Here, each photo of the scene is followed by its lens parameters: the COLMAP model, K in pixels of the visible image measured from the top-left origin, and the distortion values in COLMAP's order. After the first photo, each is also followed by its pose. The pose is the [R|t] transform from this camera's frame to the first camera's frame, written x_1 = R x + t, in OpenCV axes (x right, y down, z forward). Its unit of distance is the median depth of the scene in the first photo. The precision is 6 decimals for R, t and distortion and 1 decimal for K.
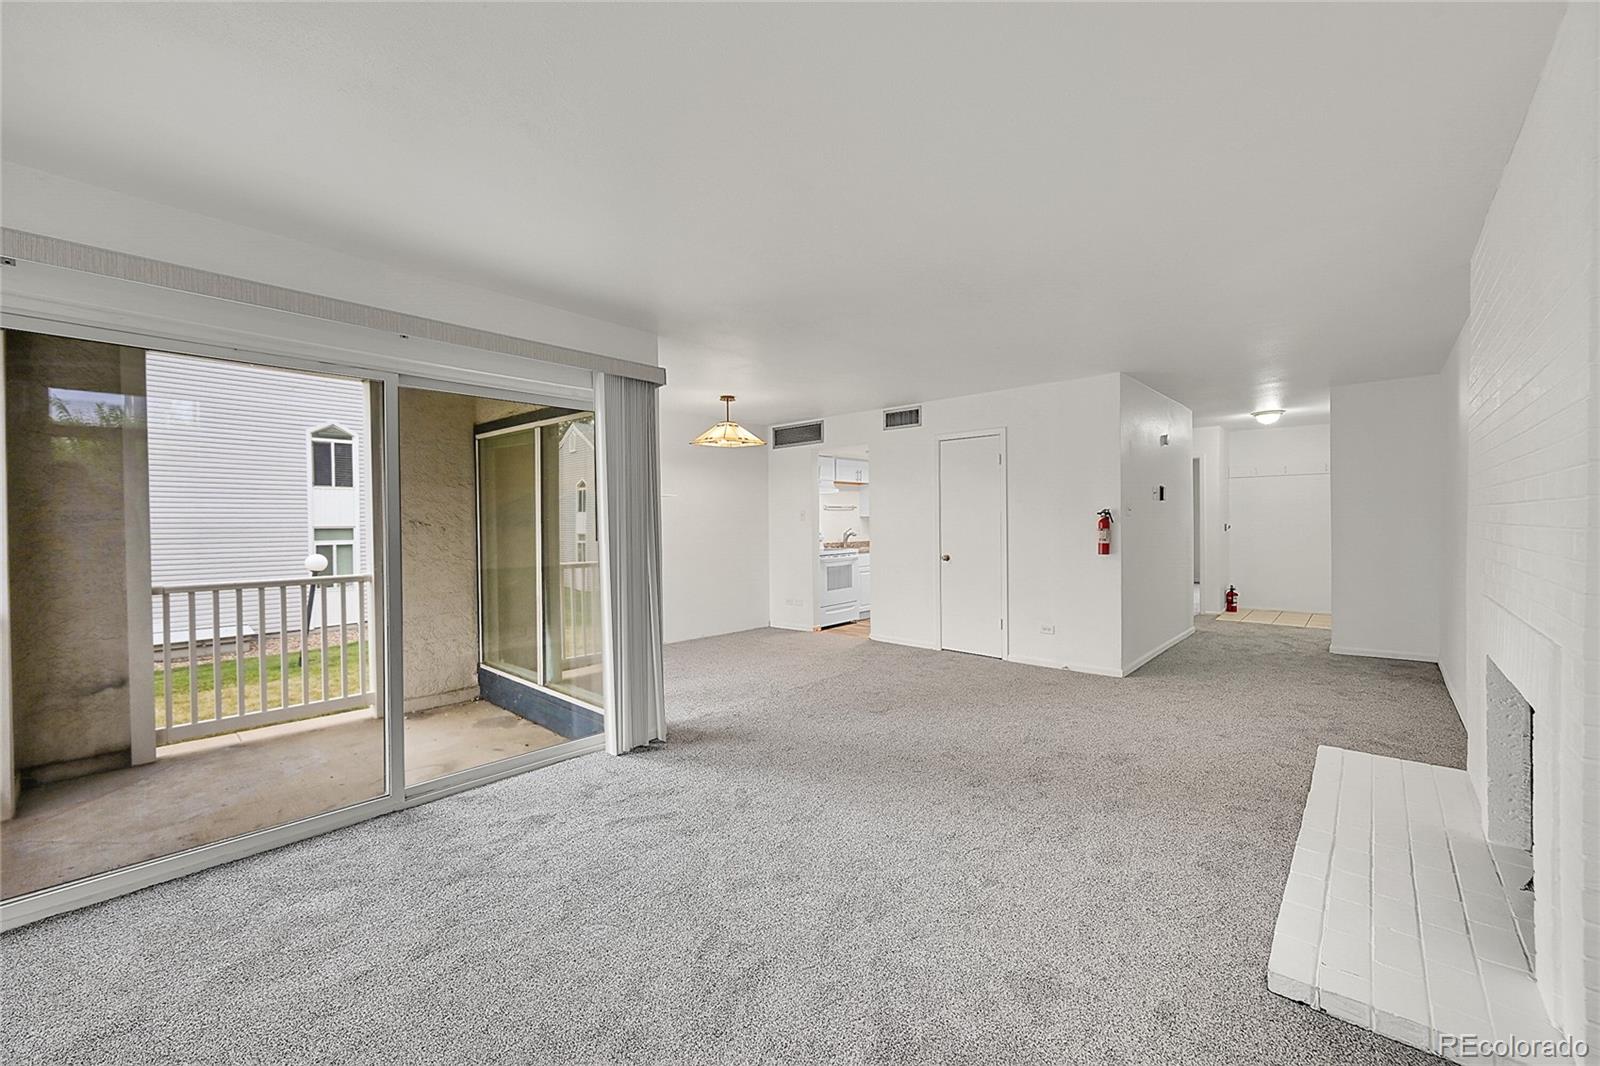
lens RADIAL K [[644.0, 0, 782.2], [0, 644.0, 528.7], [0, 0, 1]] dist [-0.001828, -0.000246]
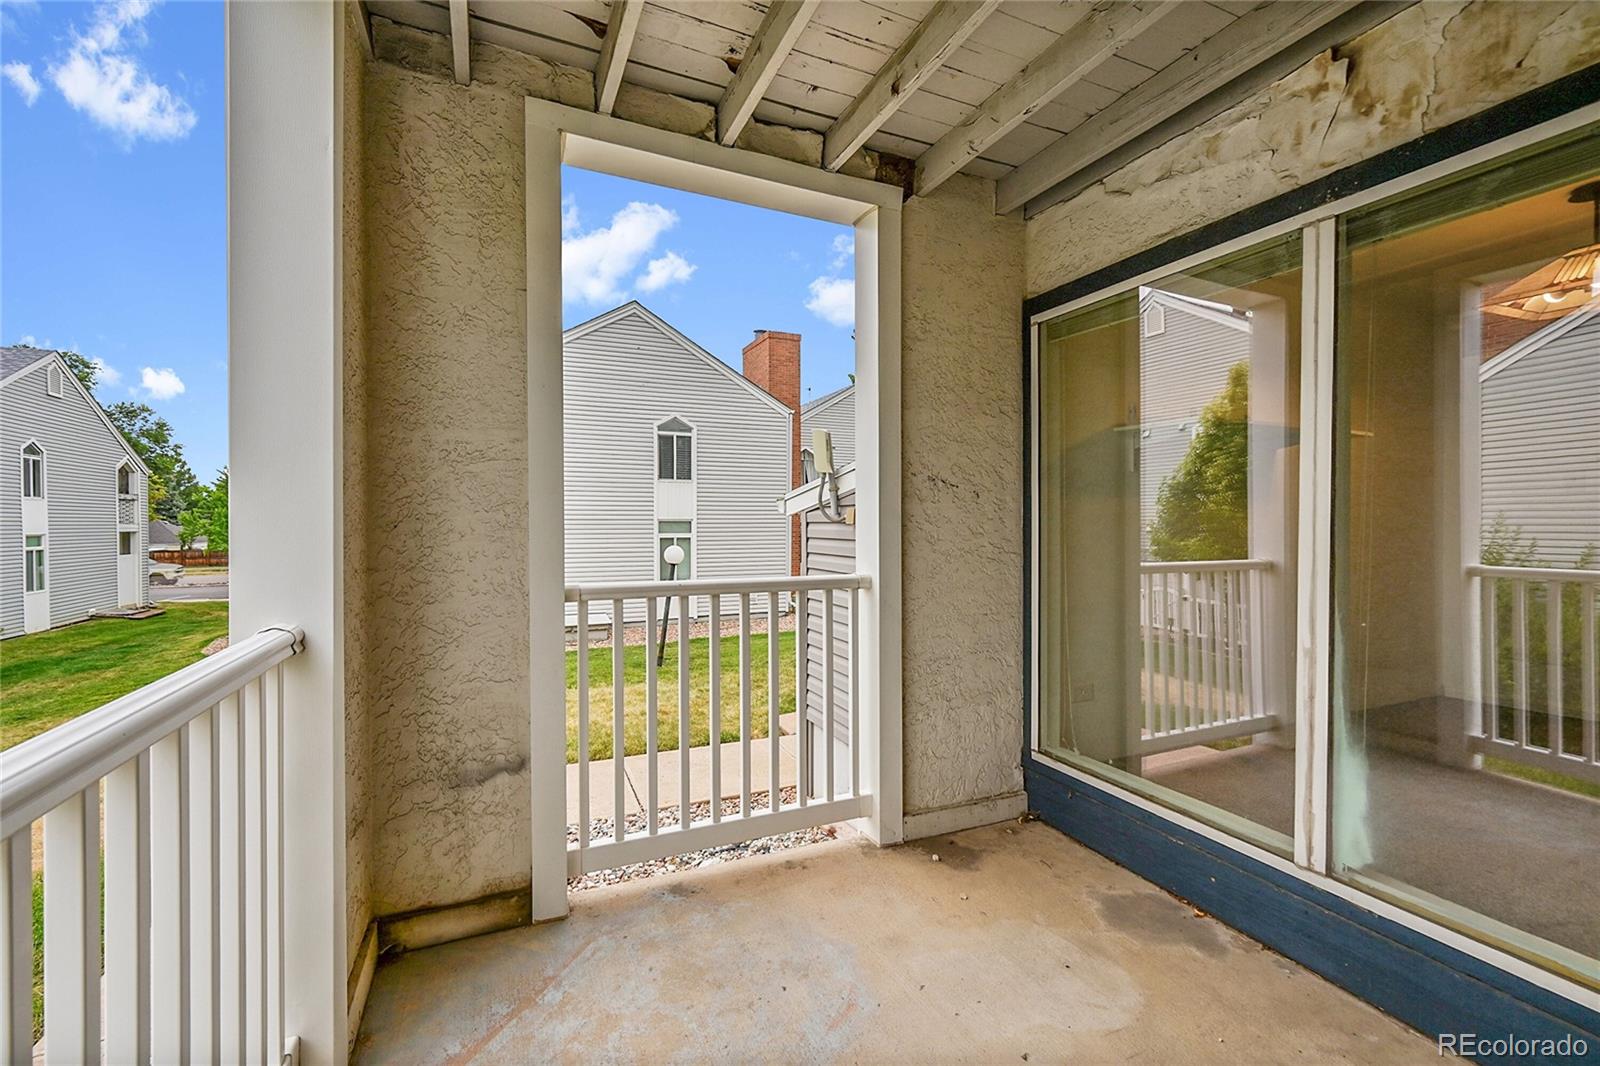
lens RADIAL K [[657.6, 0, 780.4], [0, 657.6, 525.7], [0, 0, 1]] dist [-0.002117, 0.000020]
pose [[0.916014, 0.007480, -0.401078, -0.514965], [-0.010313, 0.999935, -0.004905, 0.034569], [0.401015, 0.008630, 0.916031, 0.491489]]
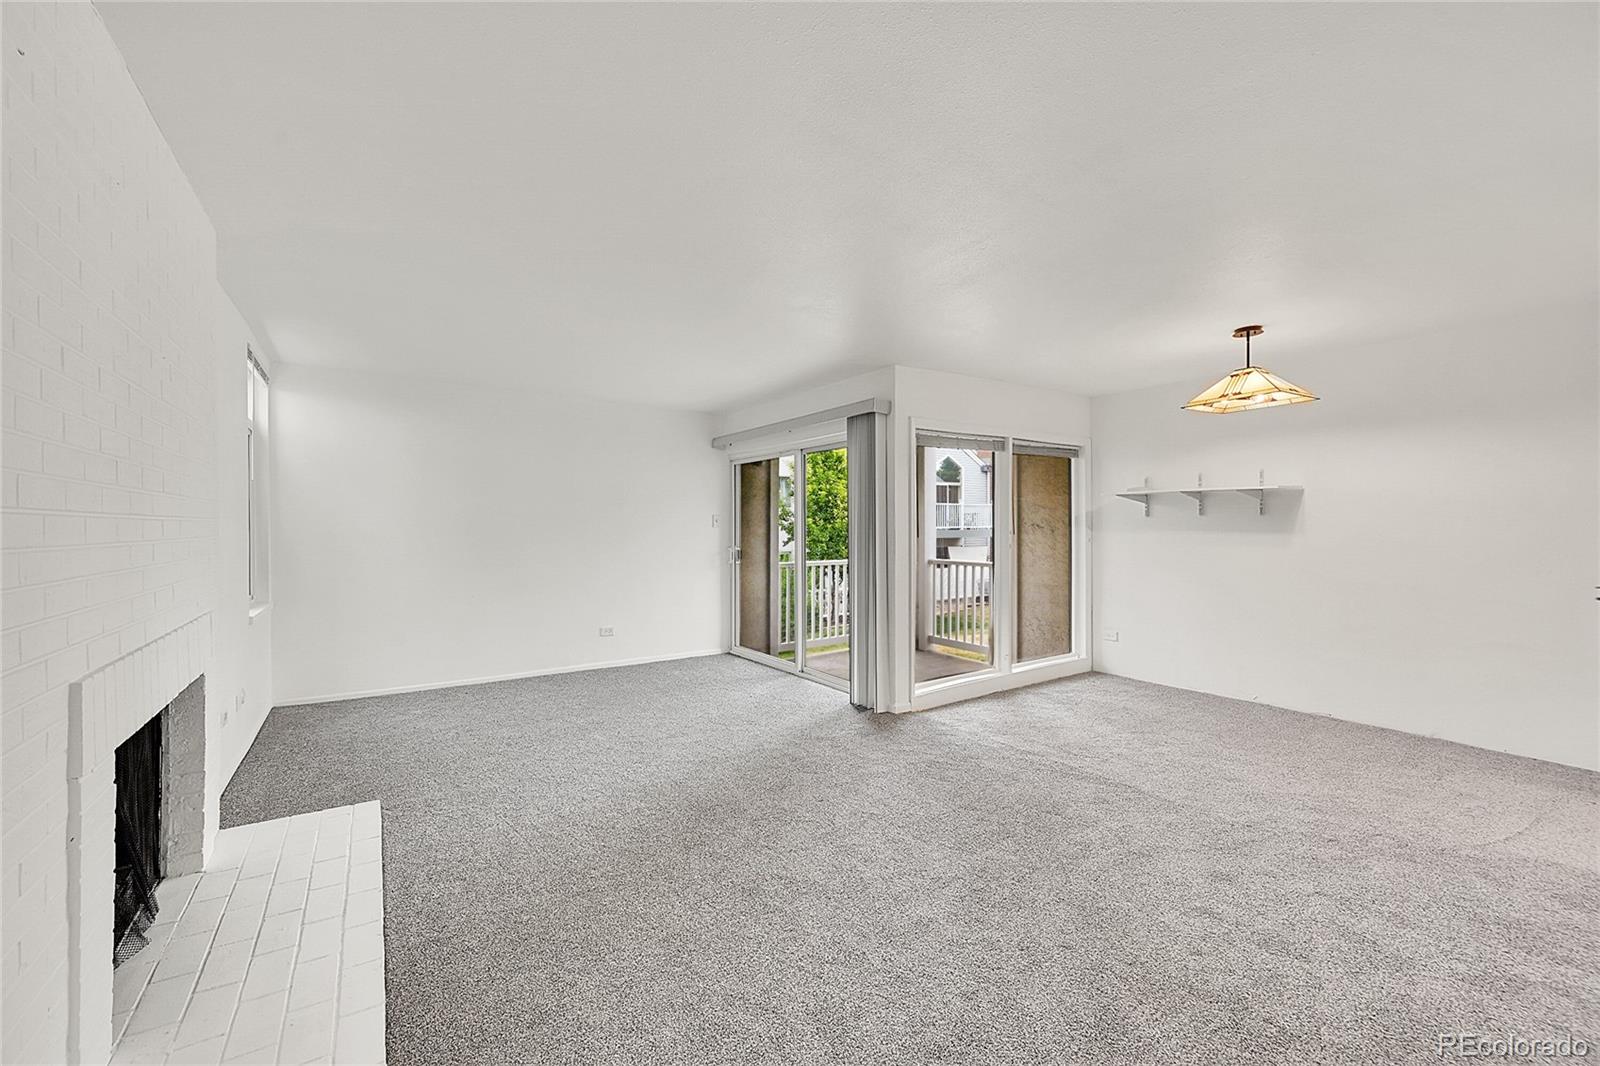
lens RADIAL K [[630.4, 0, 801.0], [0, 630.4, 531.3], [0, 0, 1]] dist [-0.000594, -0.000047]
pose [[-0.222093, 0.014531, -0.974917, 0.787240], [-0.007039, 0.999839, 0.016506, -0.016711], [0.975000, 0.010529, -0.221954, 0.909980]]
